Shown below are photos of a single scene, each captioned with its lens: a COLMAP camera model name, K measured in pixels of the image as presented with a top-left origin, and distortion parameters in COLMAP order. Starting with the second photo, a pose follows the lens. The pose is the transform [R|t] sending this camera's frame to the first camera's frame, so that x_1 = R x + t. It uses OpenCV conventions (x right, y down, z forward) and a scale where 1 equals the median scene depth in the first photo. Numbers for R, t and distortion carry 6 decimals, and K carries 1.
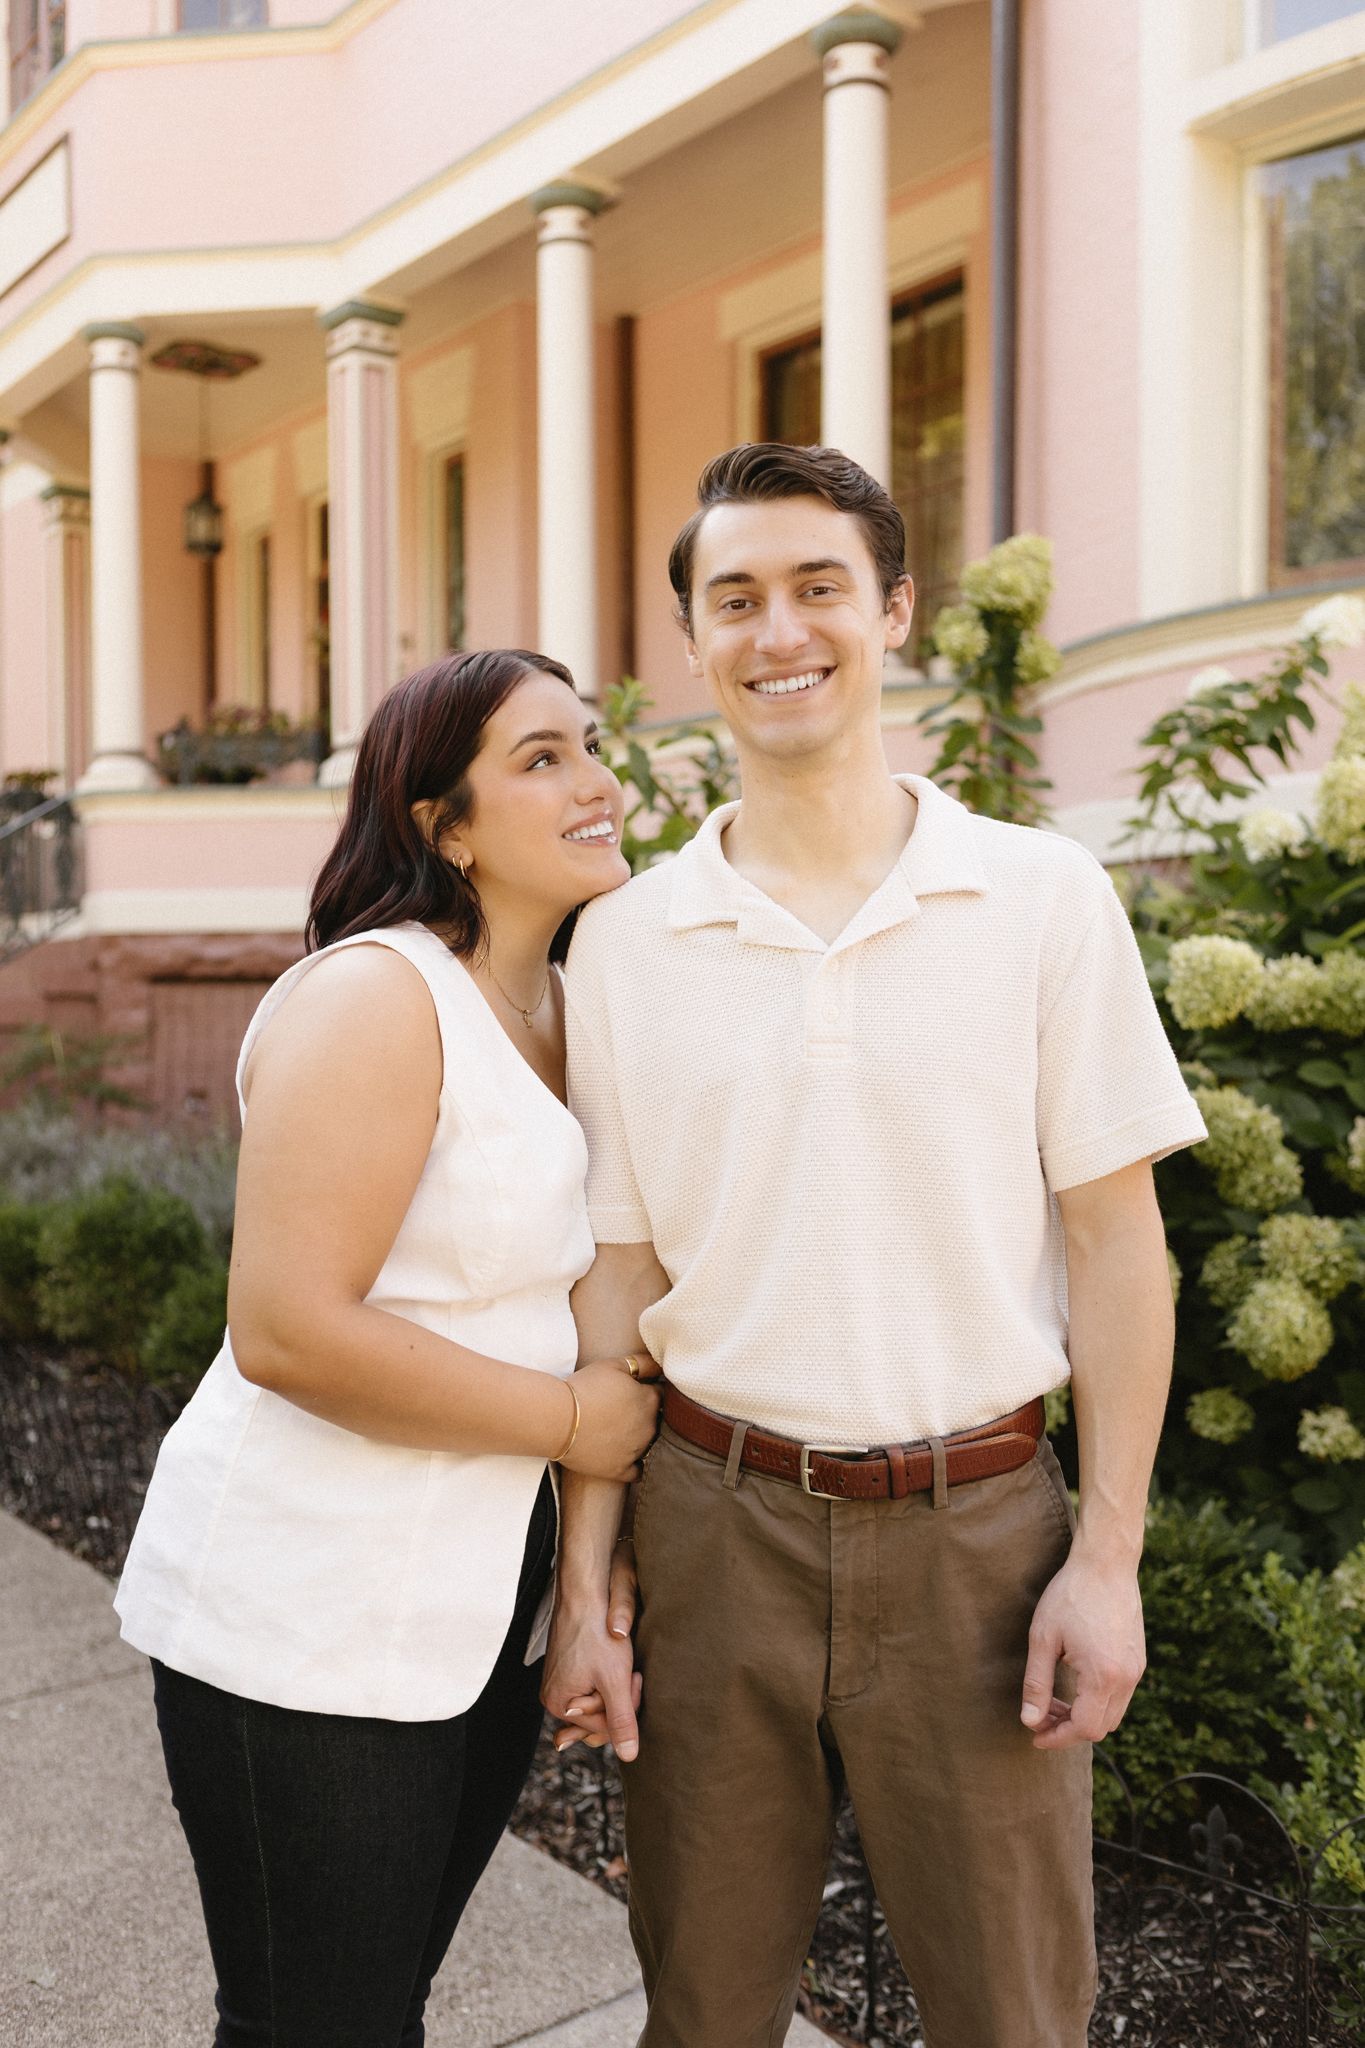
lens RADIAL K [[2122.1, 0, 652.2], [0, 2122.1, 1018.0], [0, 0, 1]] dist [0.028648, 0.000000]
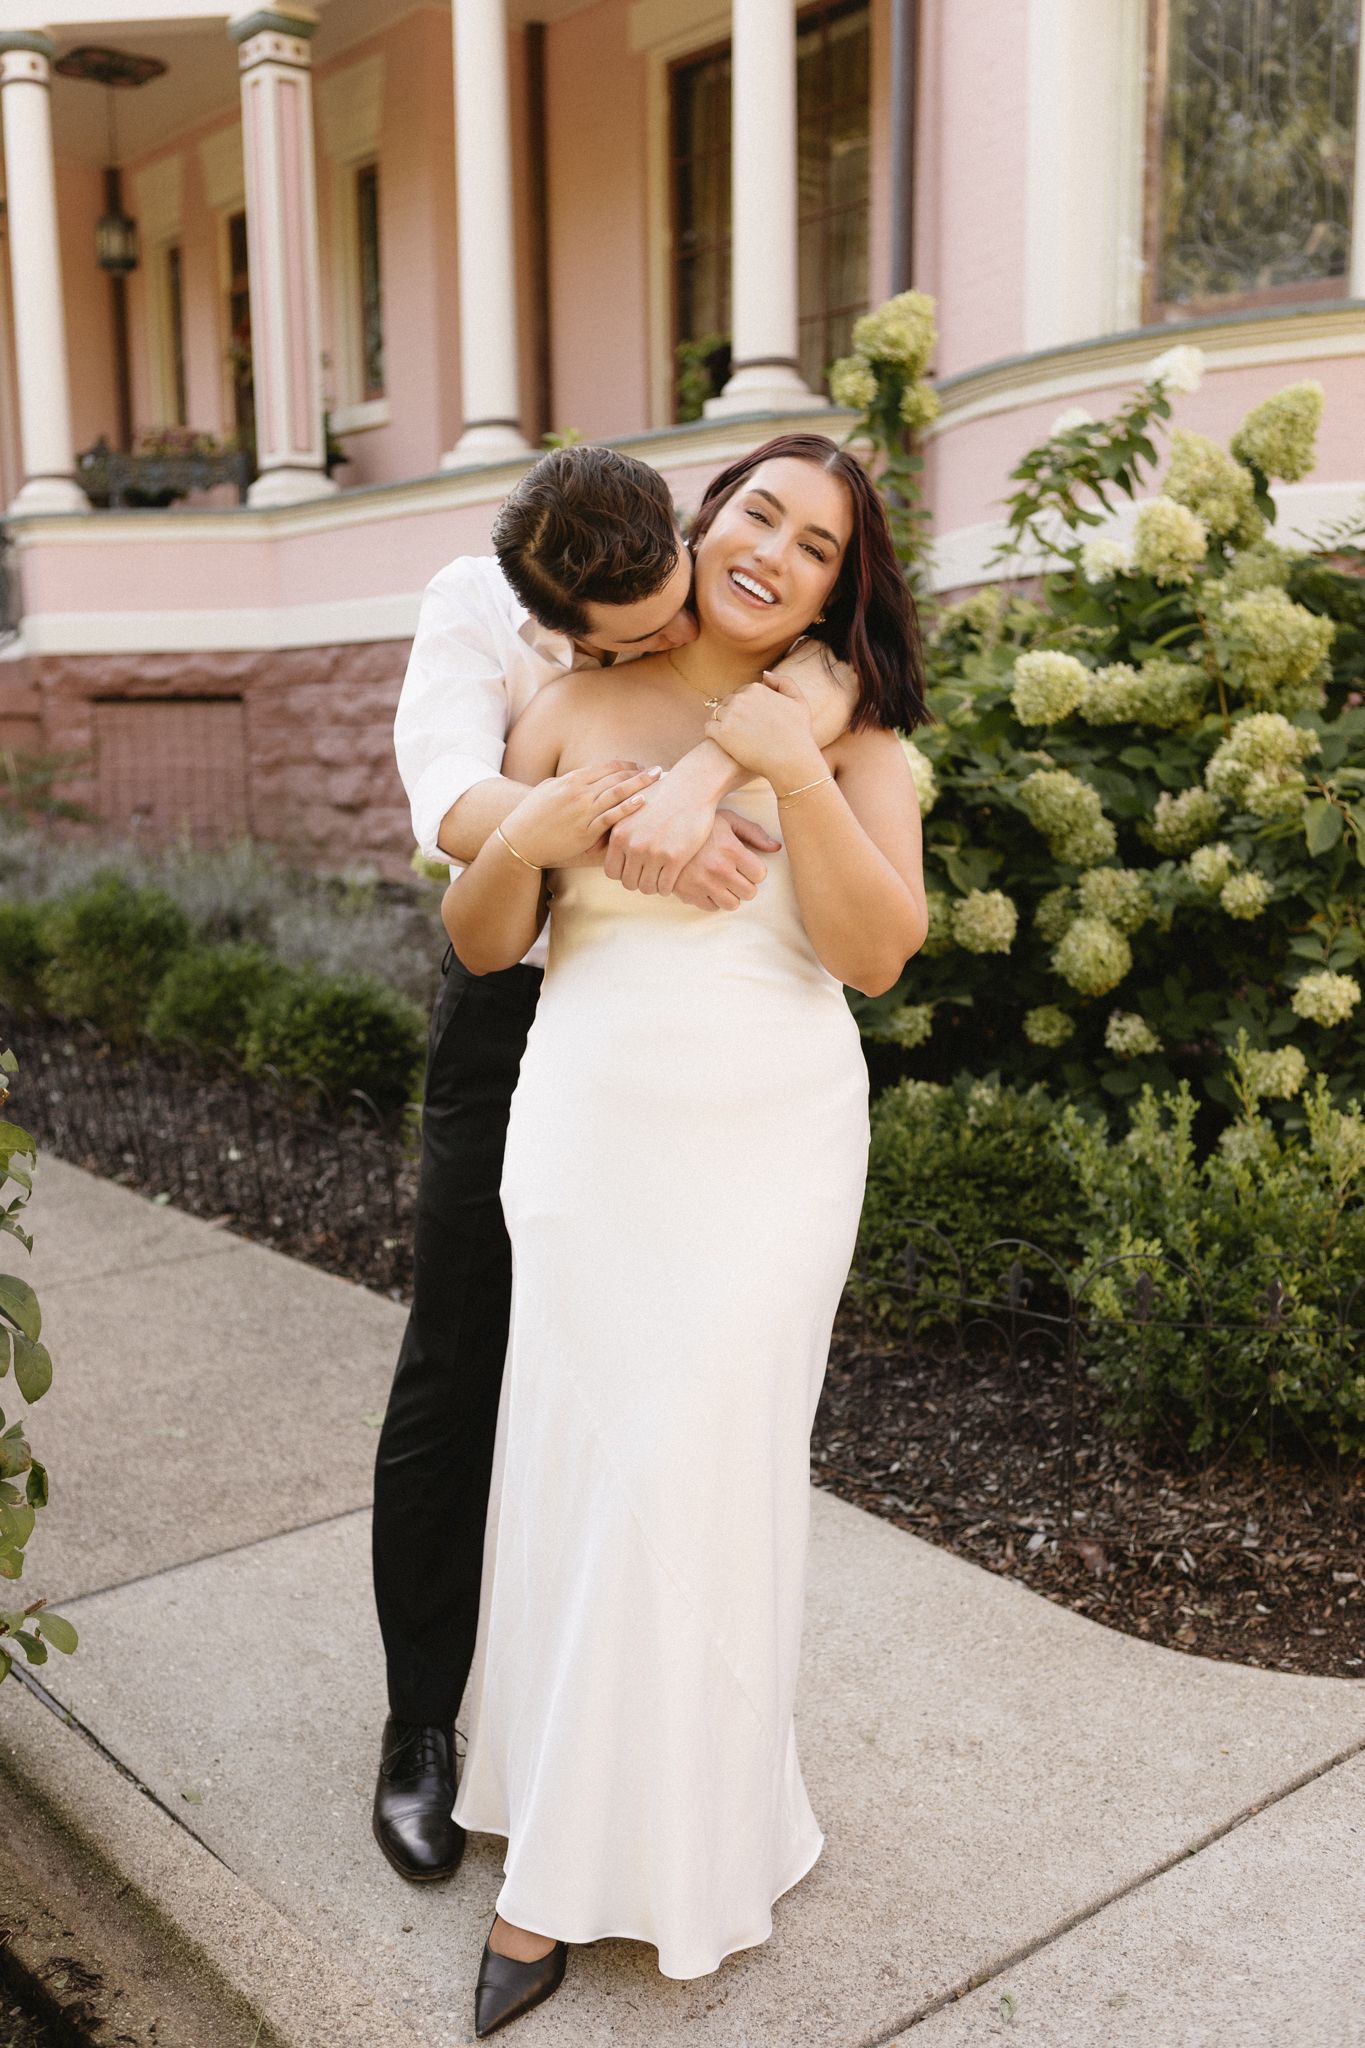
lens RADIAL K [[2122.1, 0, 658.1], [0, 2122.1, 1011.3], [0, 0, 1]] dist [0.028648, 0.000000]
pose [[0.998971, -0.017527, 0.041841, -0.011249], [0.012006, 0.991607, 0.128732, 0.005421], [-0.043746, -0.128097, 0.990796, -0.133231]]
